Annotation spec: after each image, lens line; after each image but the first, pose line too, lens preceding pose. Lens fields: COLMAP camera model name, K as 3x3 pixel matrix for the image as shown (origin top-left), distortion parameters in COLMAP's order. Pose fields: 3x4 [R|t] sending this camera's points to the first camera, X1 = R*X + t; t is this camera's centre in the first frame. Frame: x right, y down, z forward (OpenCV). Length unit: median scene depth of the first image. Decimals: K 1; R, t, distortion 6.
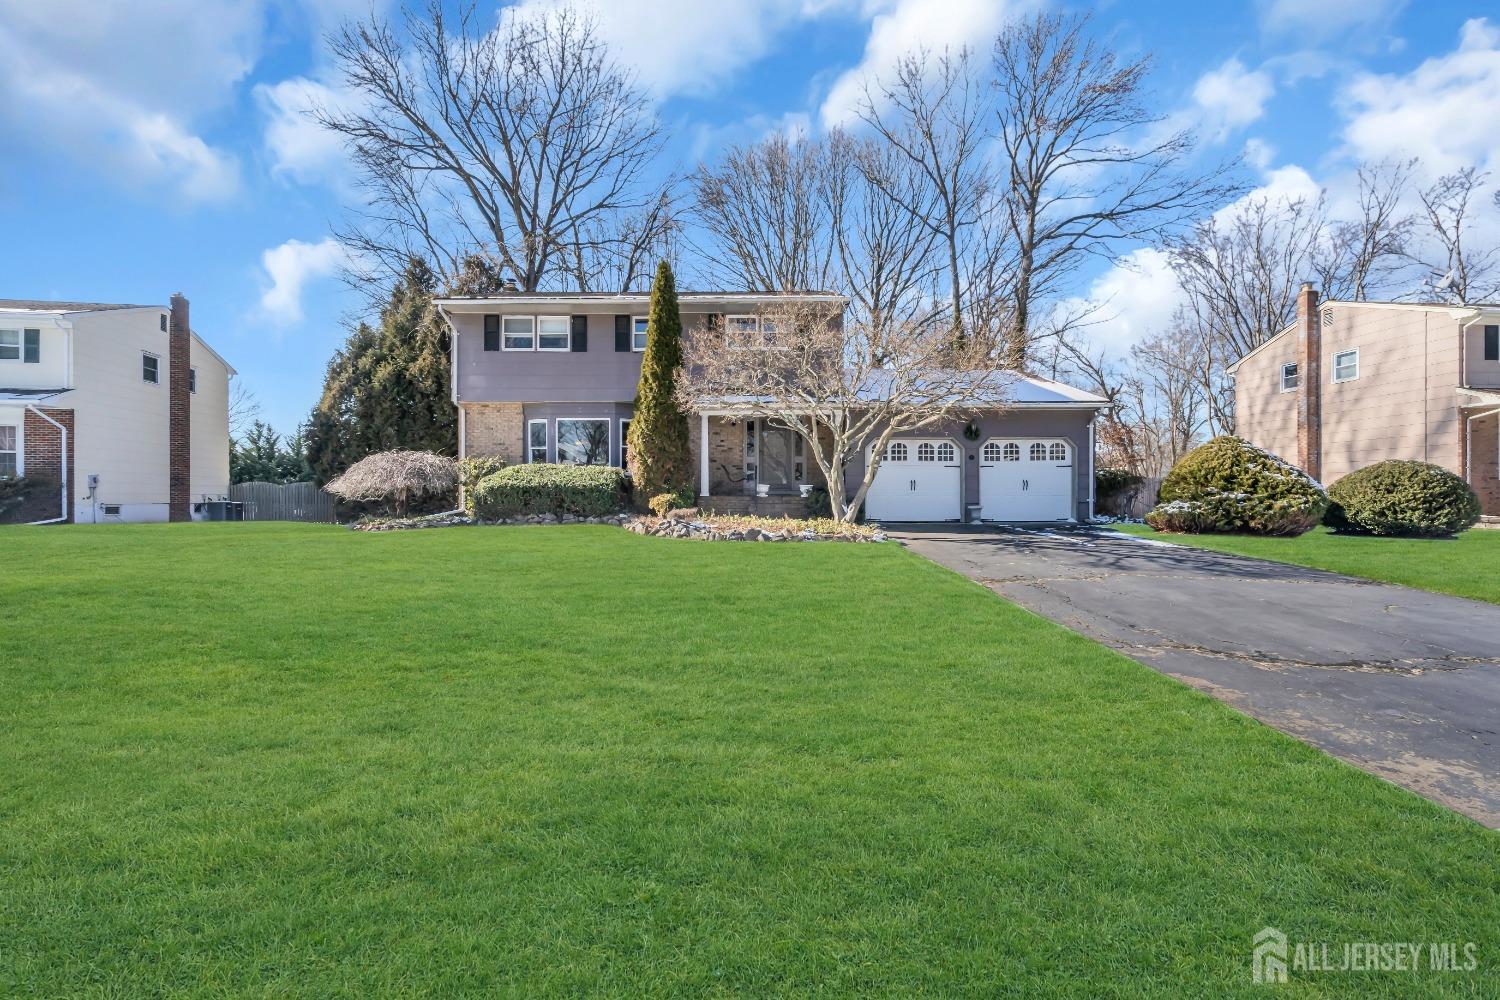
lens RADIAL K [[677.2, 0, 741.8], [0, 677.2, 496.8], [0, 0, 1]] dist [0.002579, 0.000325]
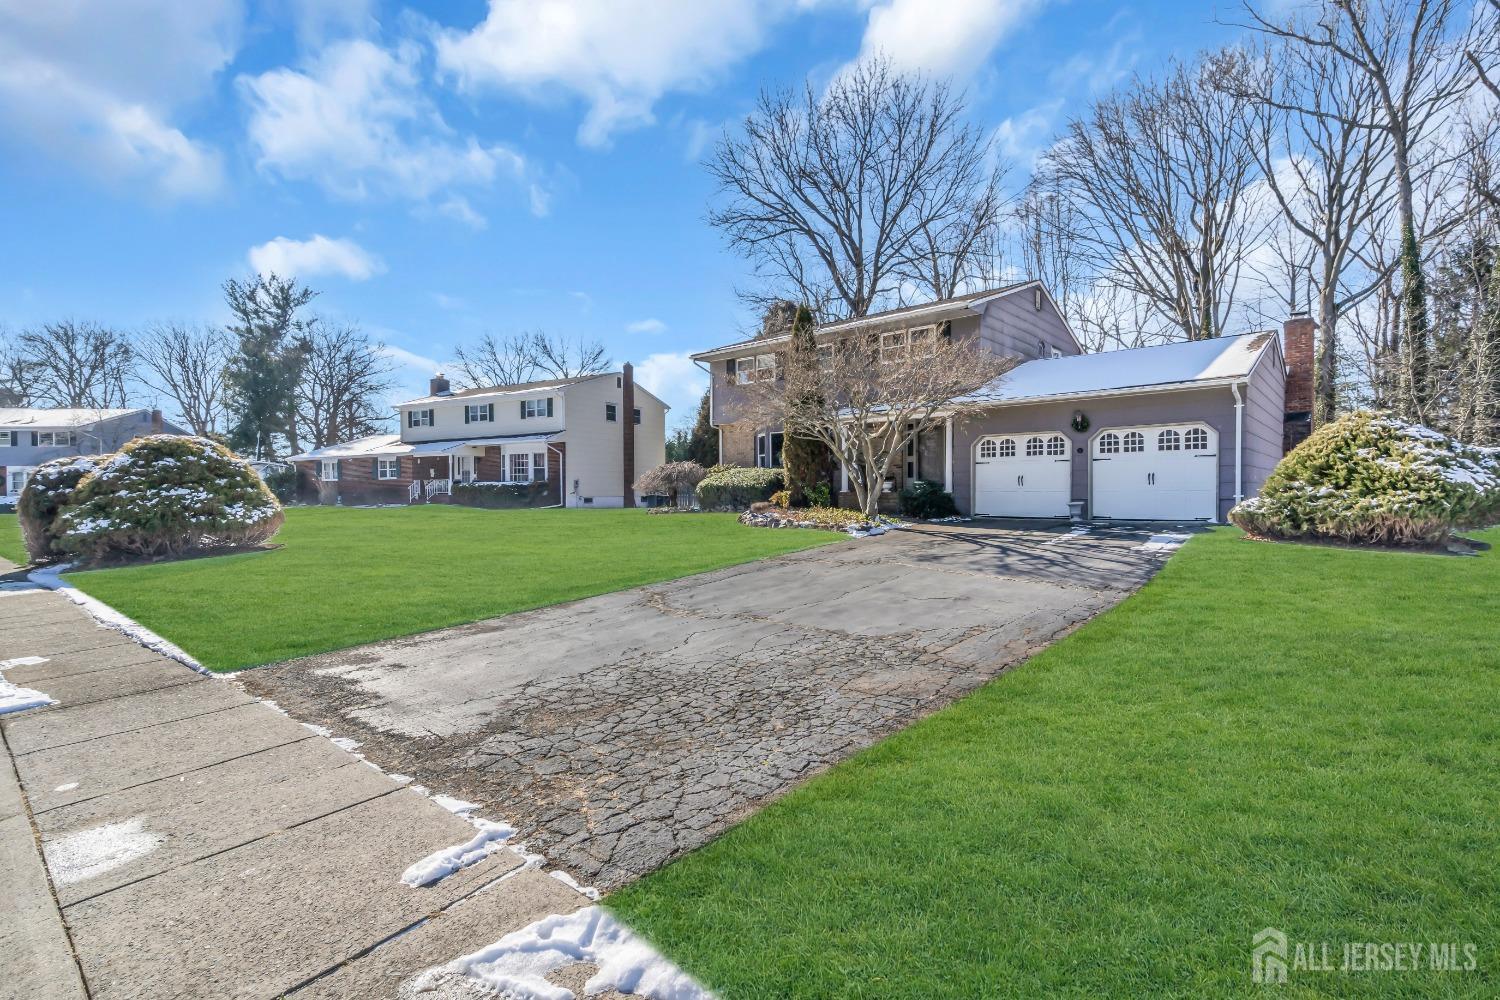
lens RADIAL K [[677.2, 0, 756.6], [0, 677.2, 497.5], [0, 0, 1]] dist [0.002579, 0.000325]
pose [[0.766482, 0.004717, -0.642248, 0.594663], [0.001552, 0.999957, 0.009196, -0.001701], [0.642264, -0.008045, 0.766441, -0.019118]]
